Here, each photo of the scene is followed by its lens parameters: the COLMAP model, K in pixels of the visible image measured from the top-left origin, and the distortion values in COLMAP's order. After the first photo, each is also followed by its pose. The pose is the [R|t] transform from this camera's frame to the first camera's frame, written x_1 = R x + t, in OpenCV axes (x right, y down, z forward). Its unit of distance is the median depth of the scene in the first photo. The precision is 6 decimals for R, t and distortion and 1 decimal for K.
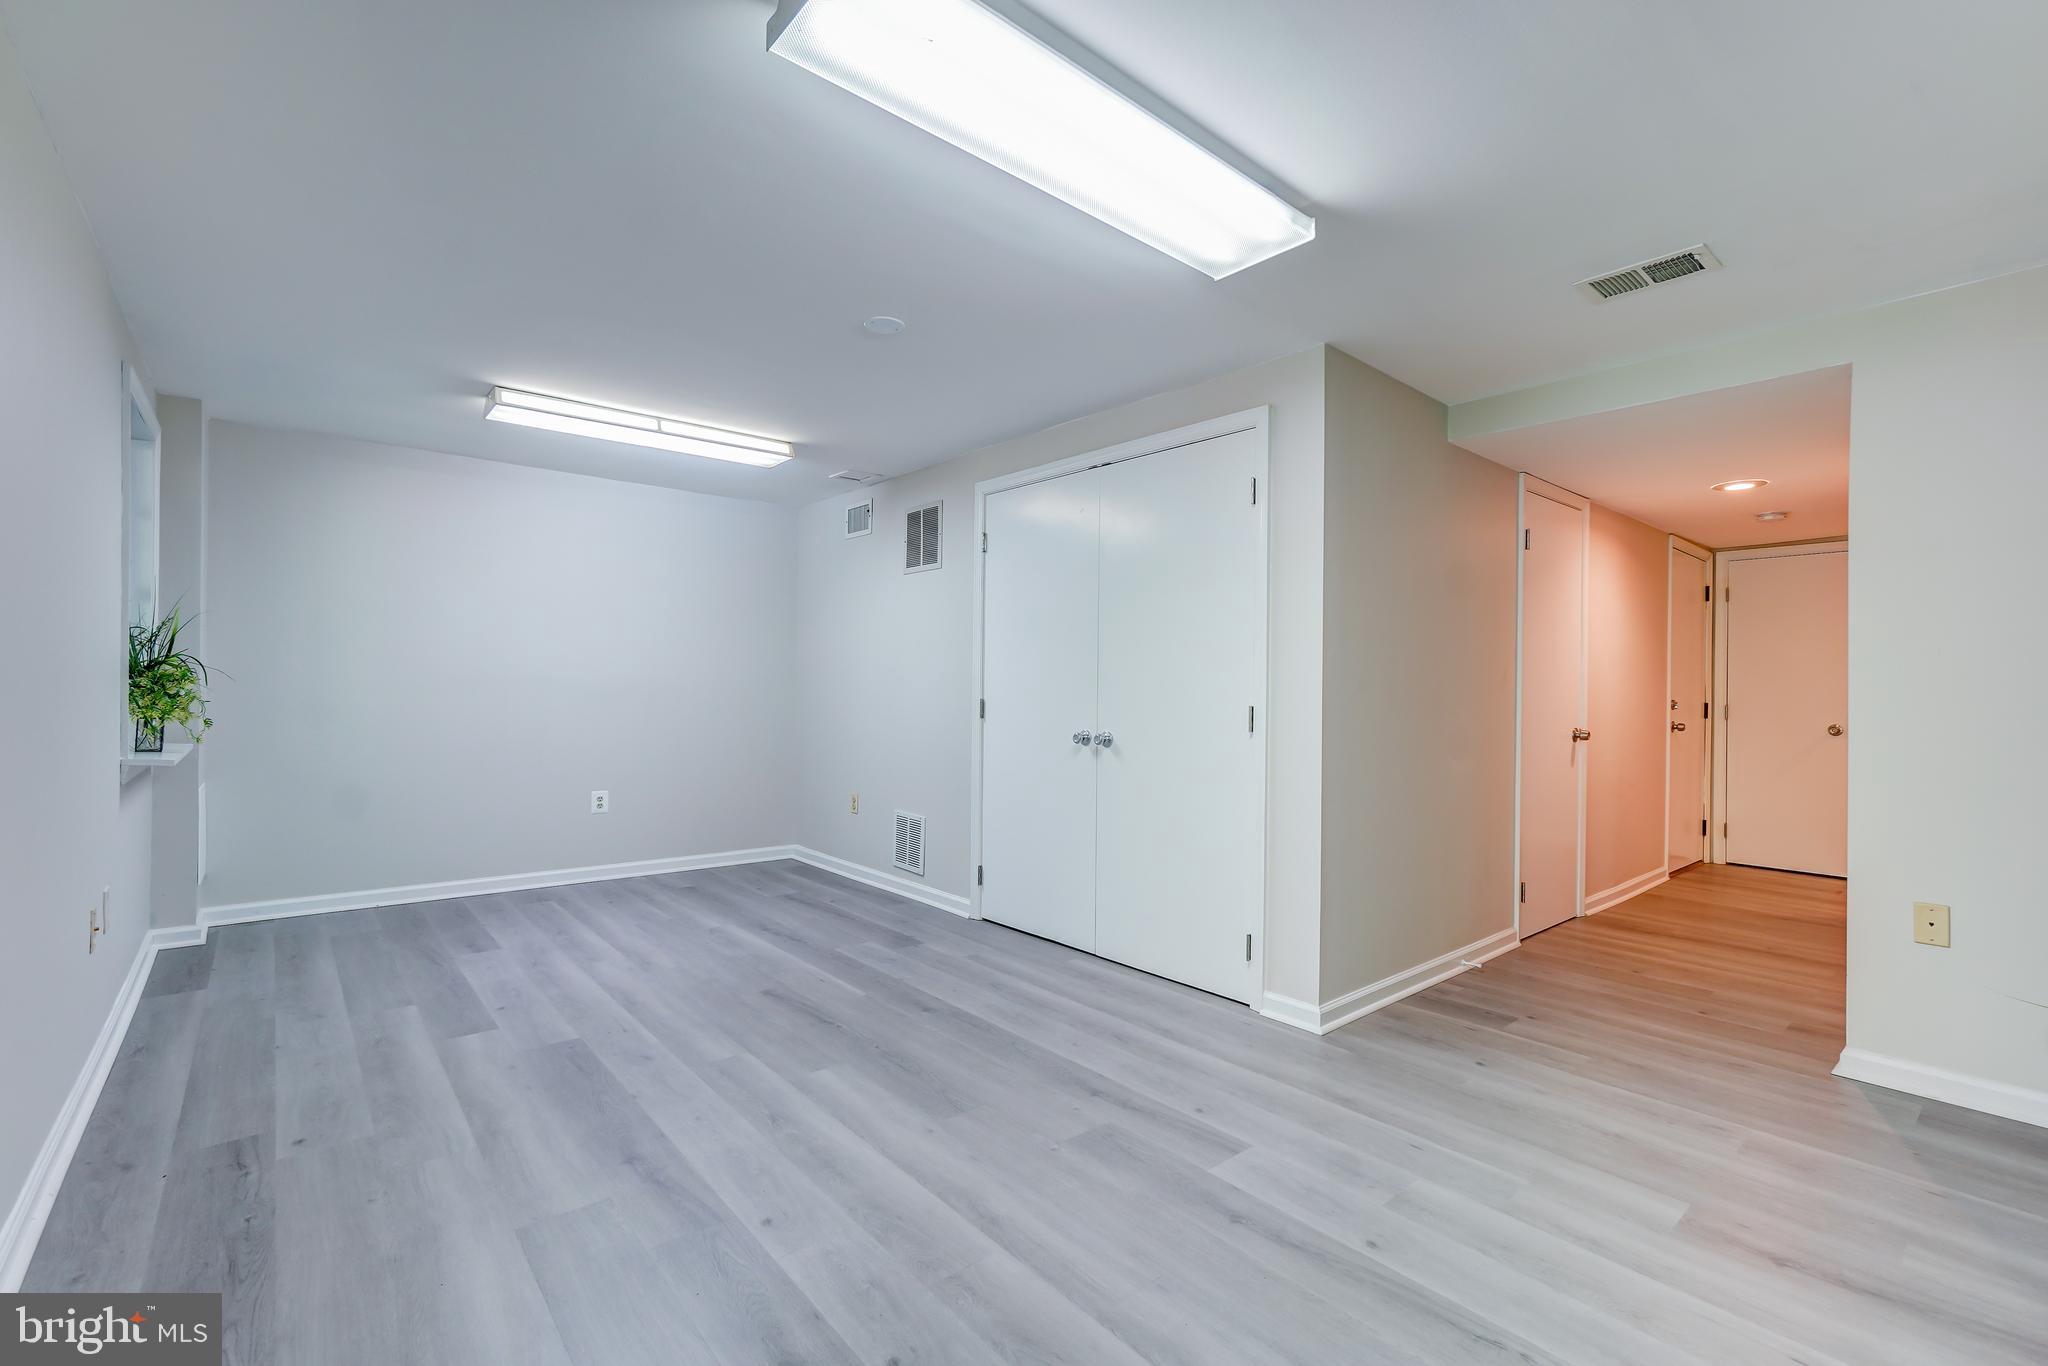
lens RADIAL K [[897.3, 0, 1011.4], [0, 897.3, 686.6], [0, 0, 1]] dist [-0.042561, 0.017662]
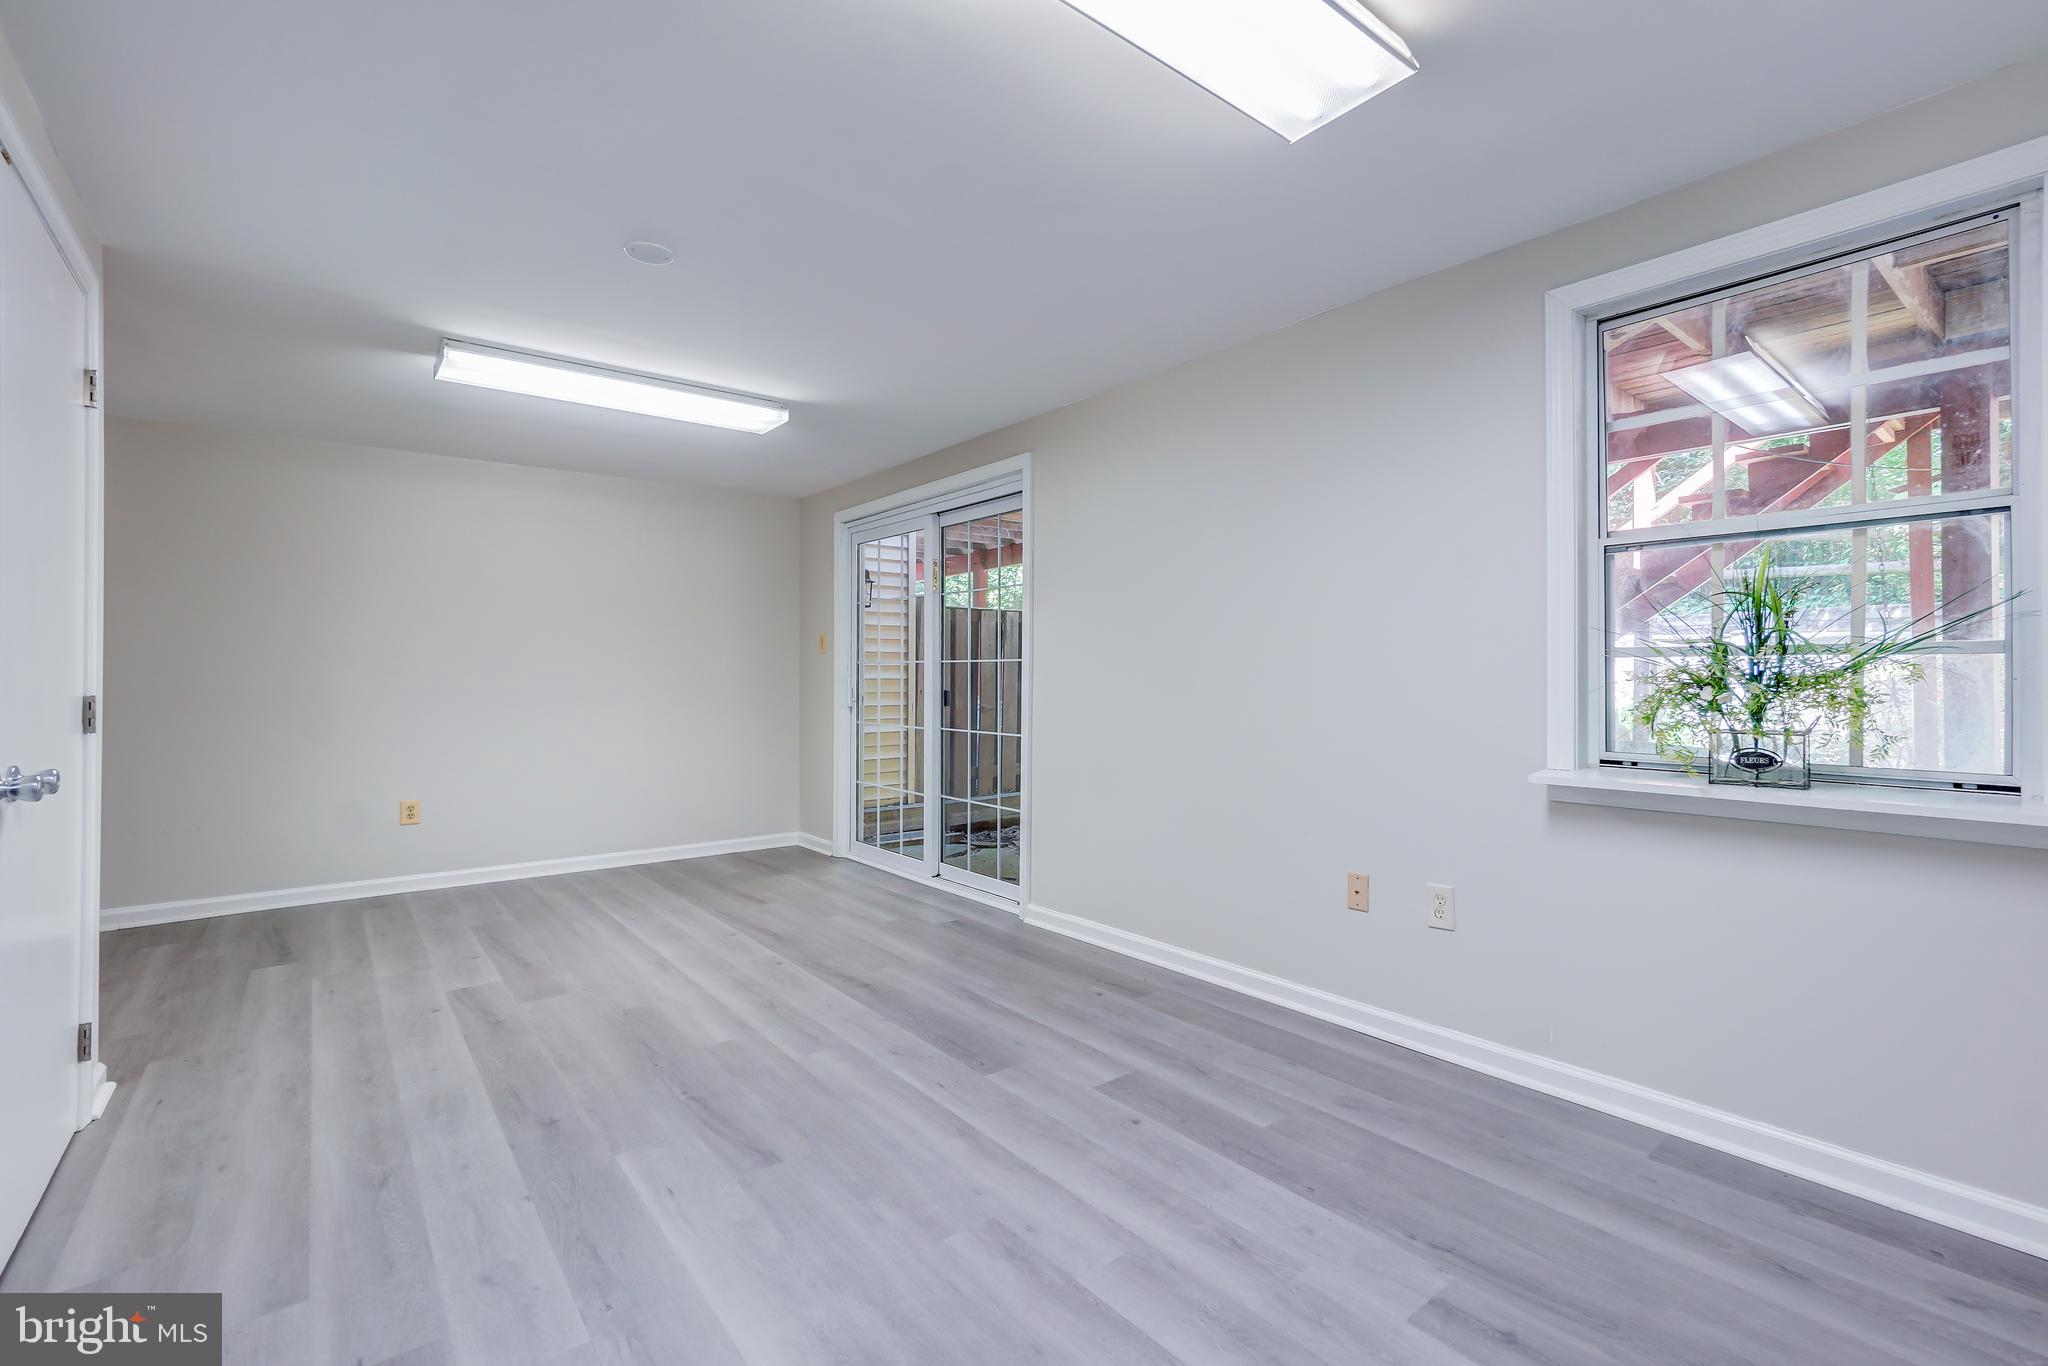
lens RADIAL K [[897.3, 0, 1011.4], [0, 897.3, 686.6], [0, 0, 1]] dist [-0.042561, 0.017662]
pose [[-0.999482, -0.013368, 0.029275, -0.543382], [-0.013236, 0.999901, 0.004697, 0.004400], [-0.029335, 0.004307, -0.999560, 1.914689]]
